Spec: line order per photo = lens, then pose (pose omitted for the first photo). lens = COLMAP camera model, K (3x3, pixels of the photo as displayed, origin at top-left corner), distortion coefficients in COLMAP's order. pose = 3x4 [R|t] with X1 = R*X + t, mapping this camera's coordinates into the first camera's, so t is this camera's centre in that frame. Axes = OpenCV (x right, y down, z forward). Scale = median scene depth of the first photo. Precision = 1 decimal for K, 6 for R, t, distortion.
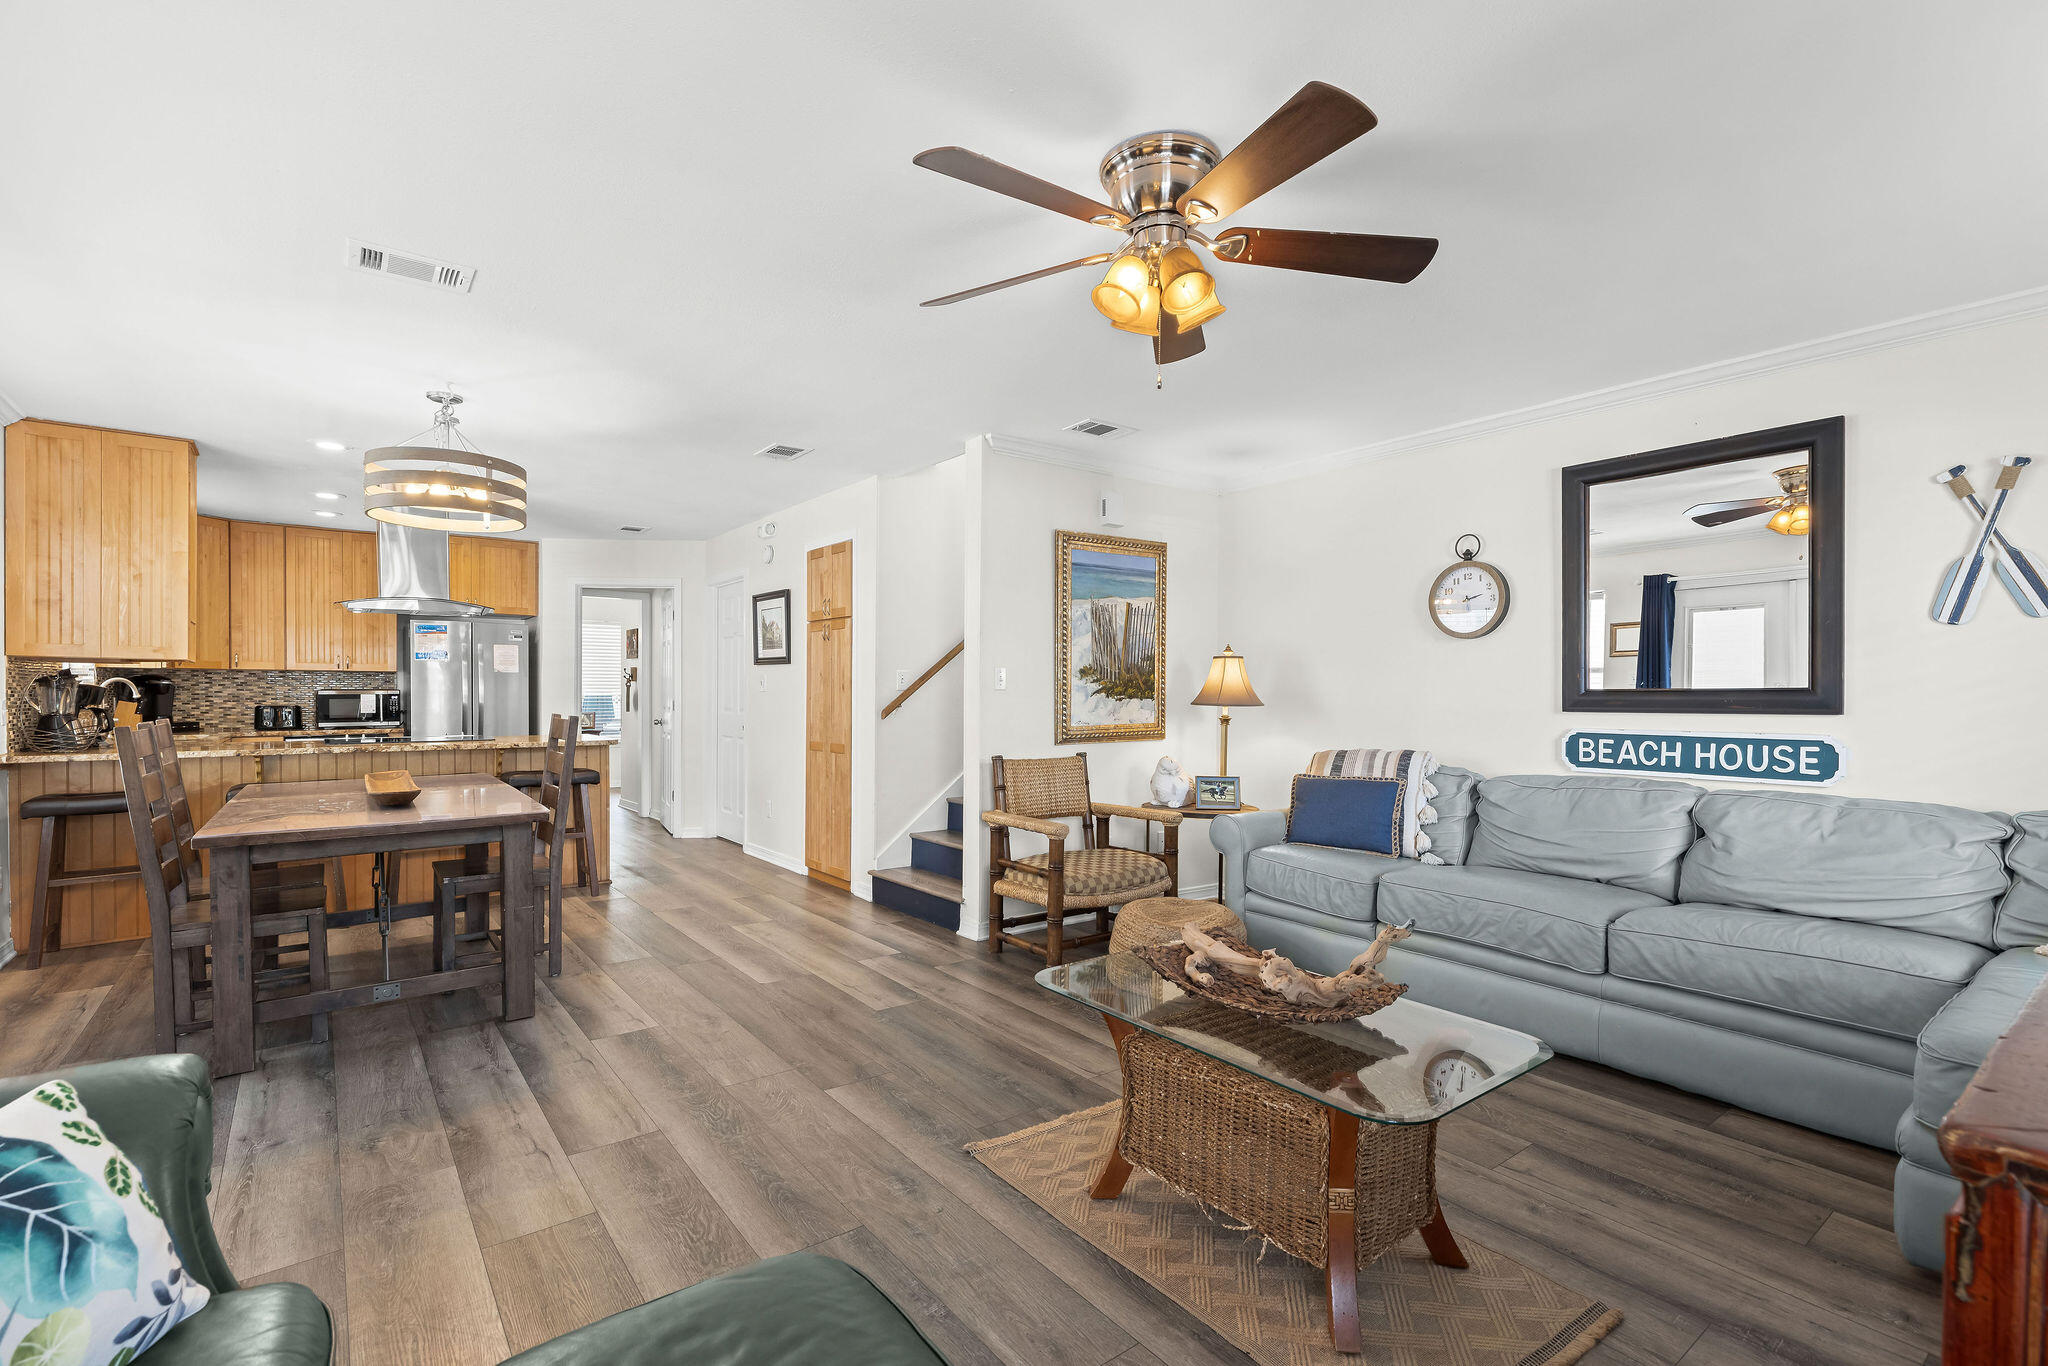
lens RADIAL K [[928.1, 0, 1029.0], [0, 928.1, 702.6], [0, 0, 1]] dist [0.005126, -0.000159]
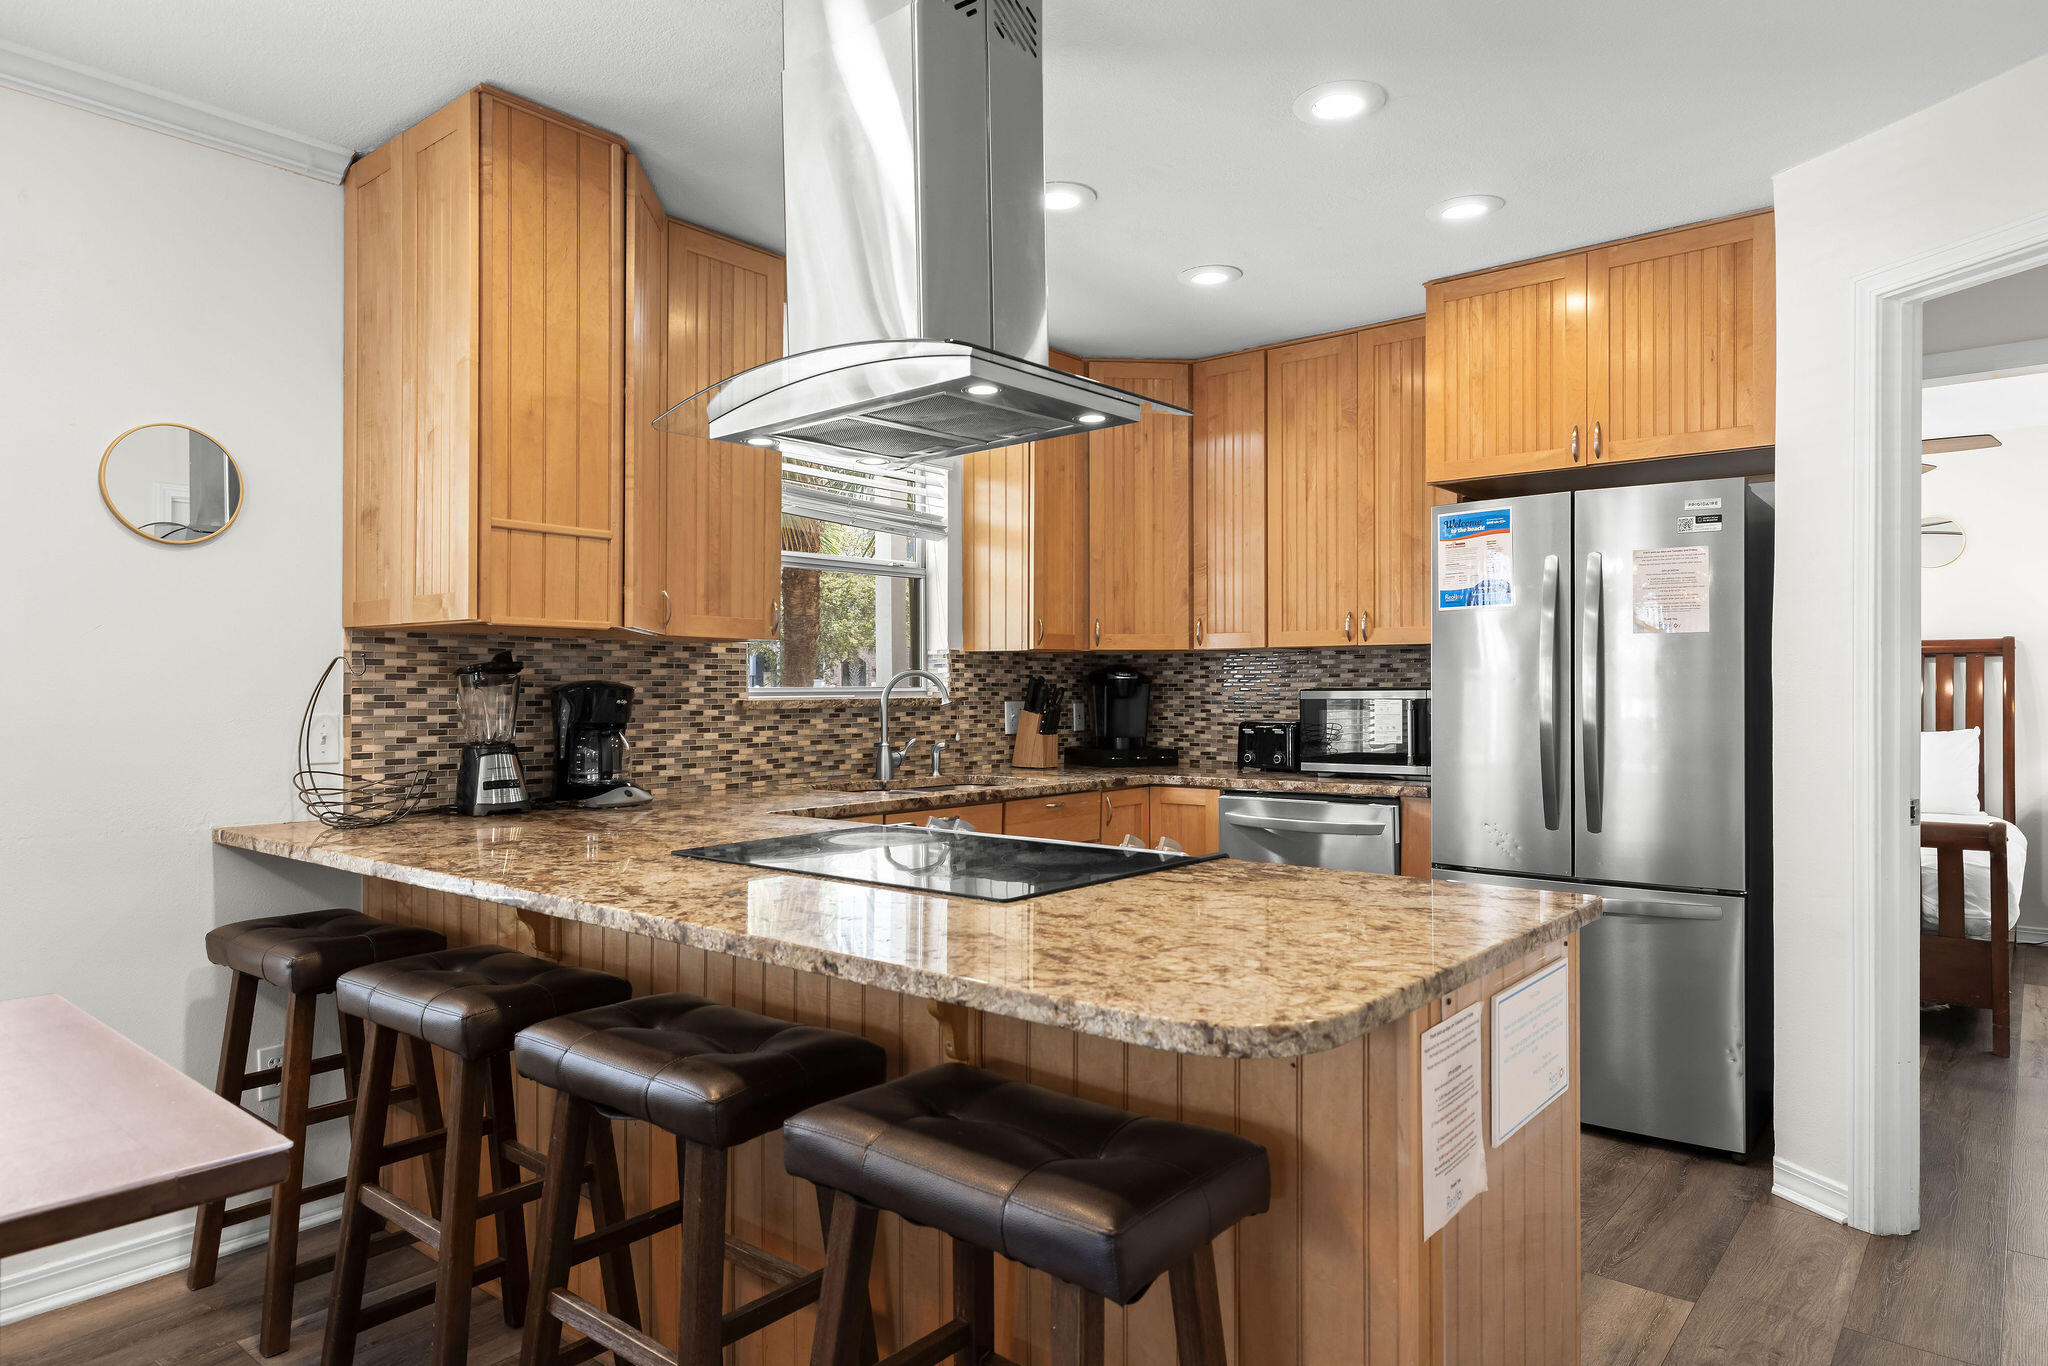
lens RADIAL K [[1242.5, 0, 1017.3], [0, 1242.5, 677.2], [0, 0, 1]] dist [0.004332, 0.002396]
pose [[0.220658, -0.012951, -0.975265, -0.330061], [-0.006392, 0.999871, -0.014723, -0.015854], [0.975330, 0.009483, 0.220547, 1.187583]]
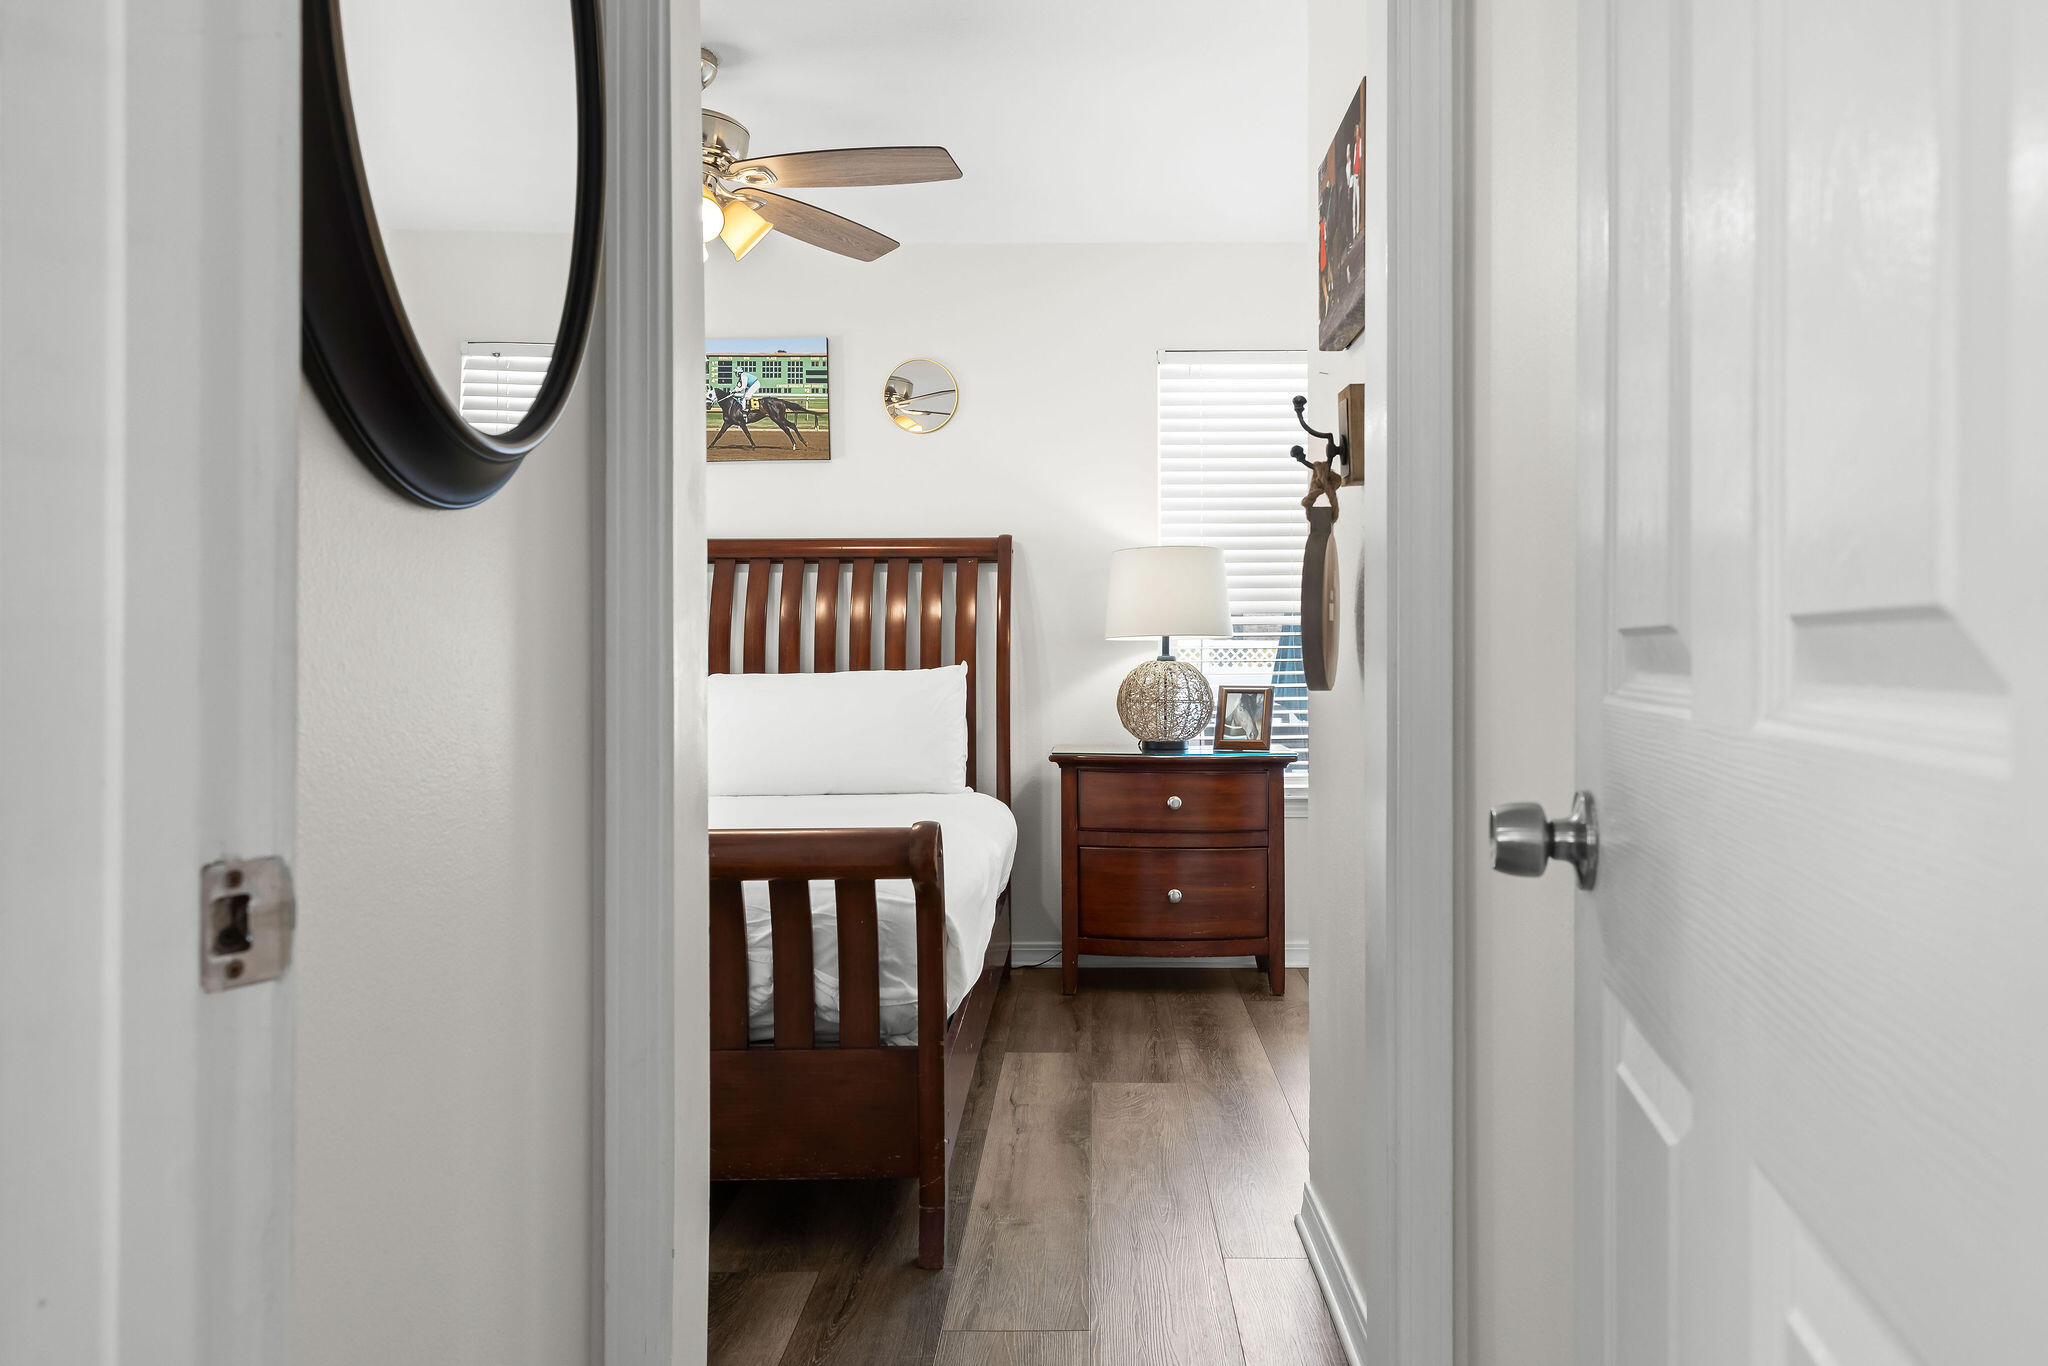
lens RADIAL K [[1451.6, 0, 1038.2], [0, 1451.6, 678.7], [0, 0, 1]] dist [0.008801, 0.001530]
pose [[0.770254, 0.006295, -0.637707, -0.674884], [-0.000924, 0.999961, 0.008755, 0.013157], [0.637737, -0.006155, 0.770229, 1.685109]]
